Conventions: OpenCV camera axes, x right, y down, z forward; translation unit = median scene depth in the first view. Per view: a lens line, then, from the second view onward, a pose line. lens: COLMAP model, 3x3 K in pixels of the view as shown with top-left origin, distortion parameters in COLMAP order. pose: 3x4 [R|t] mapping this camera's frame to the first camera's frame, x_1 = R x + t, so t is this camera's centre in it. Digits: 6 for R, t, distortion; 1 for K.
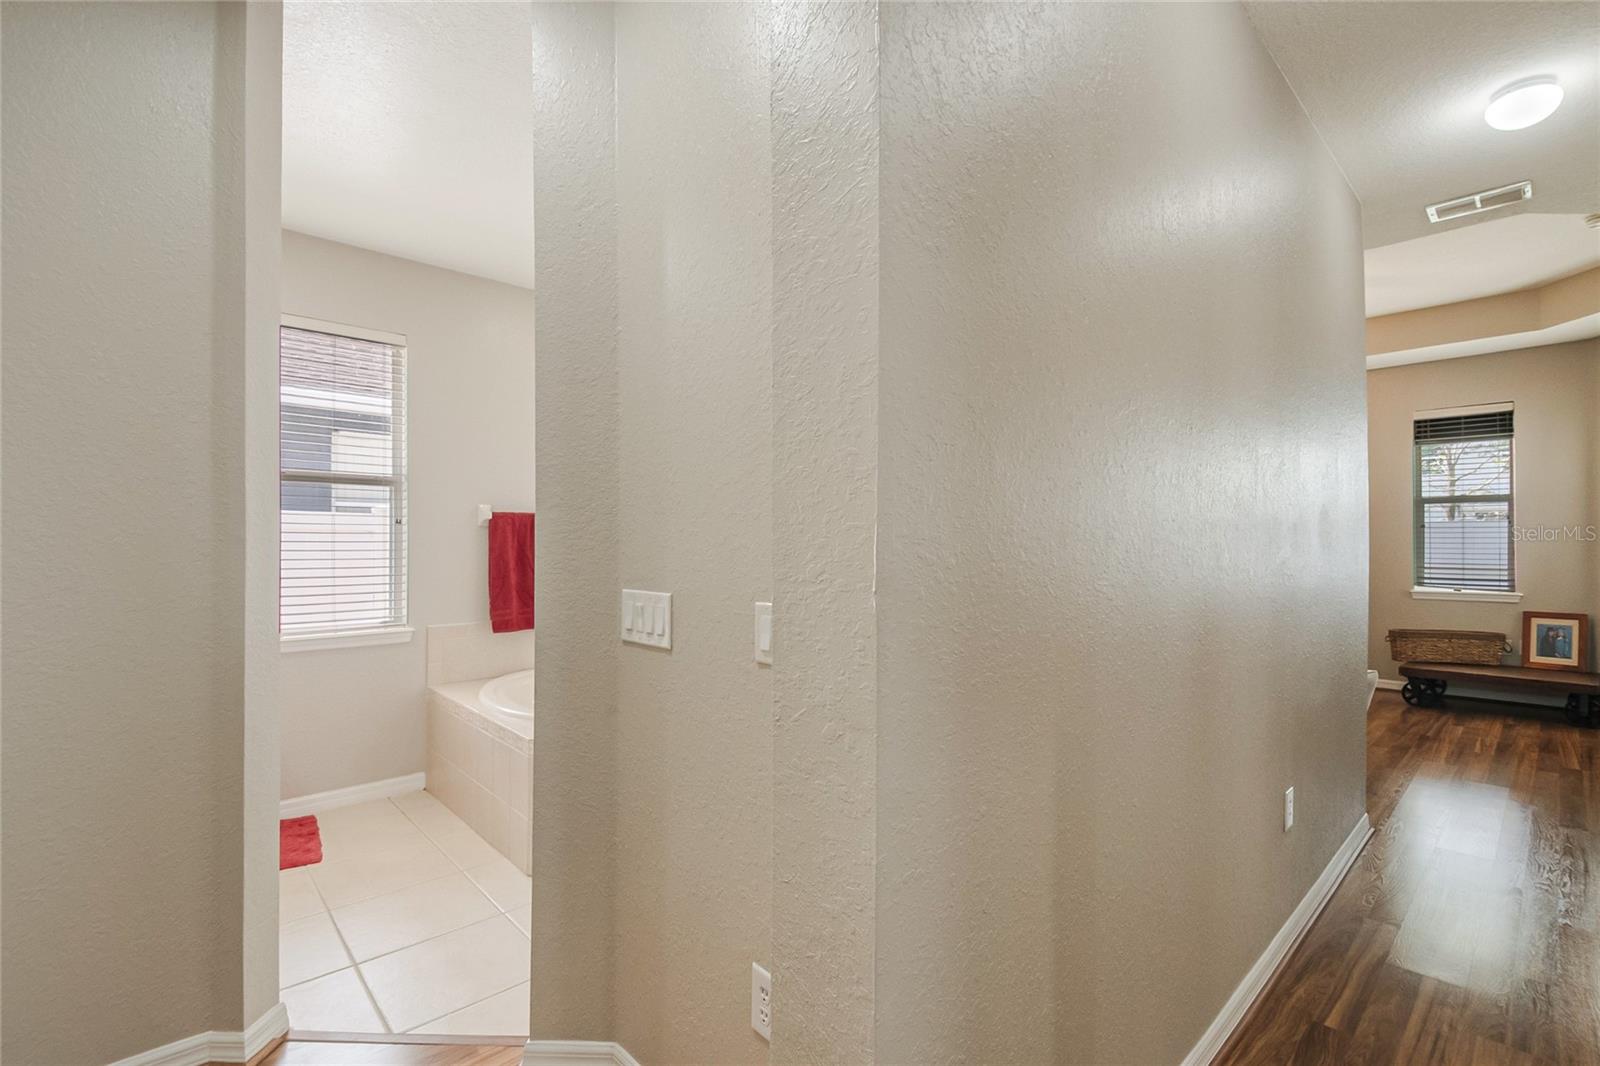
lens RADIAL K [[712.5, 0, 818.0], [0, 712.5, 544.9], [0, 0, 1]] dist [-0.004296, -0.007714]
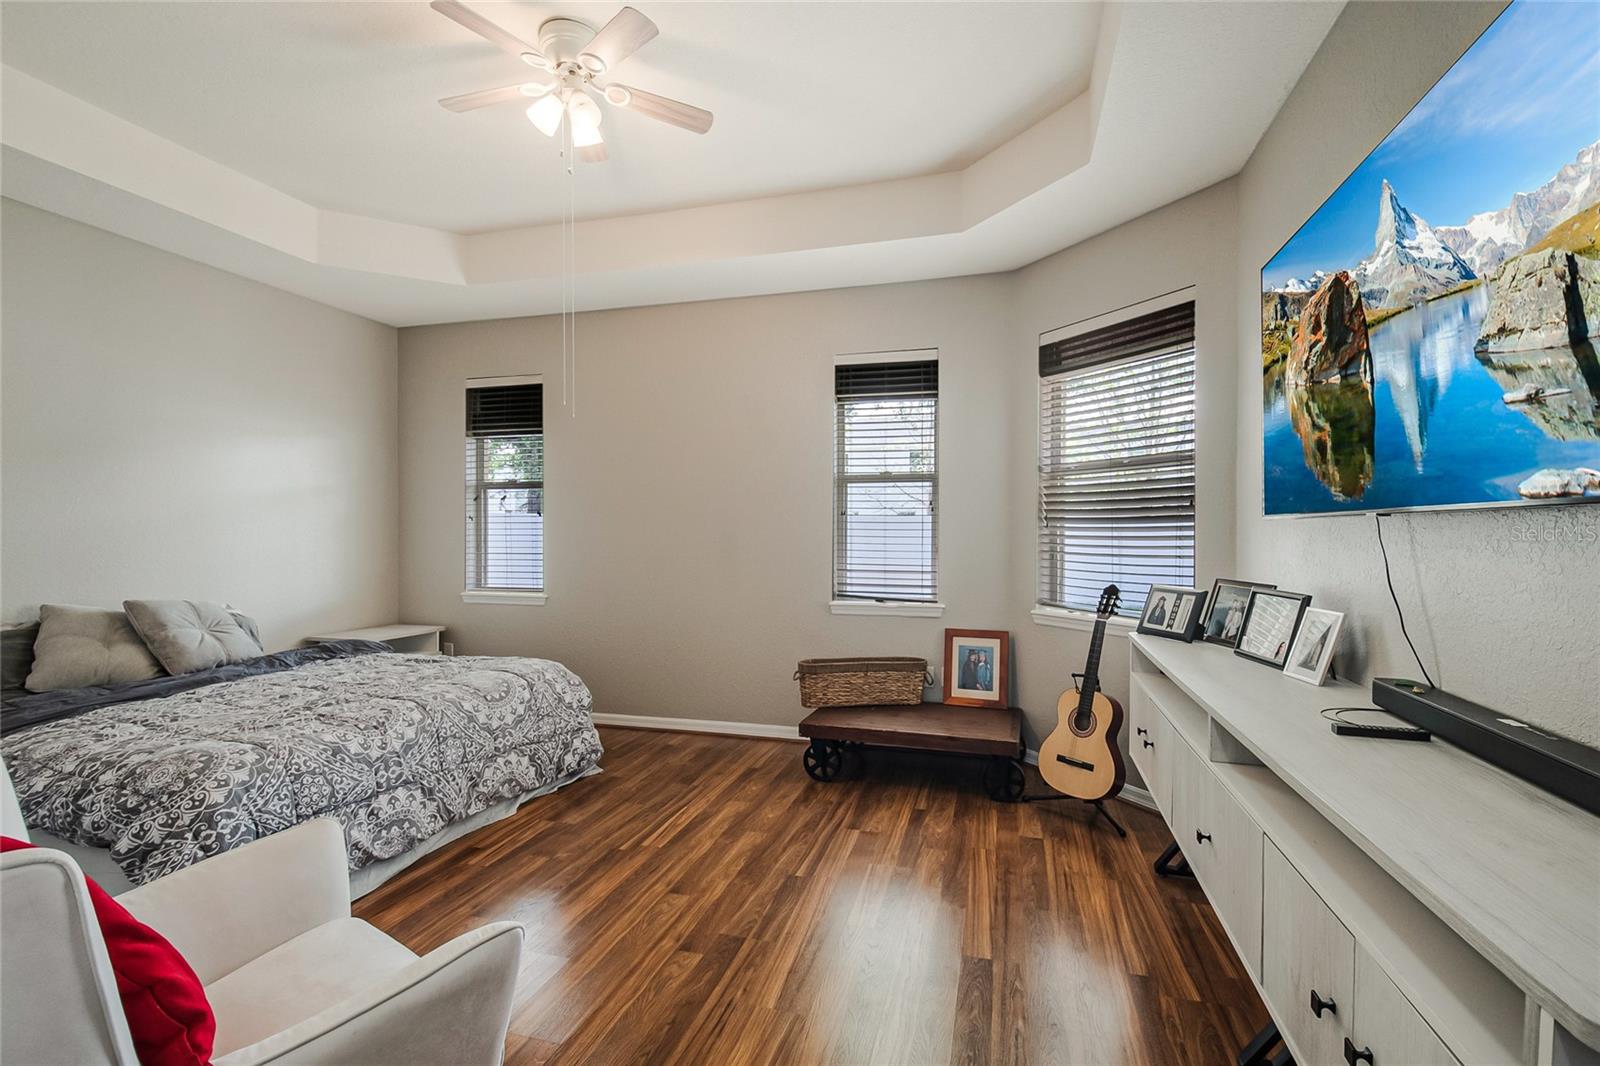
lens RADIAL K [[712.5, 0, 801.2], [0, 712.5, 527.9], [0, 0, 1]] dist [-0.004296, -0.007714]
pose [[0.859038, 0.009194, 0.511829, 0.477090], [-0.008767, 0.999956, -0.003250, -0.009028], [-0.511836, -0.001695, 0.859081, 0.423539]]
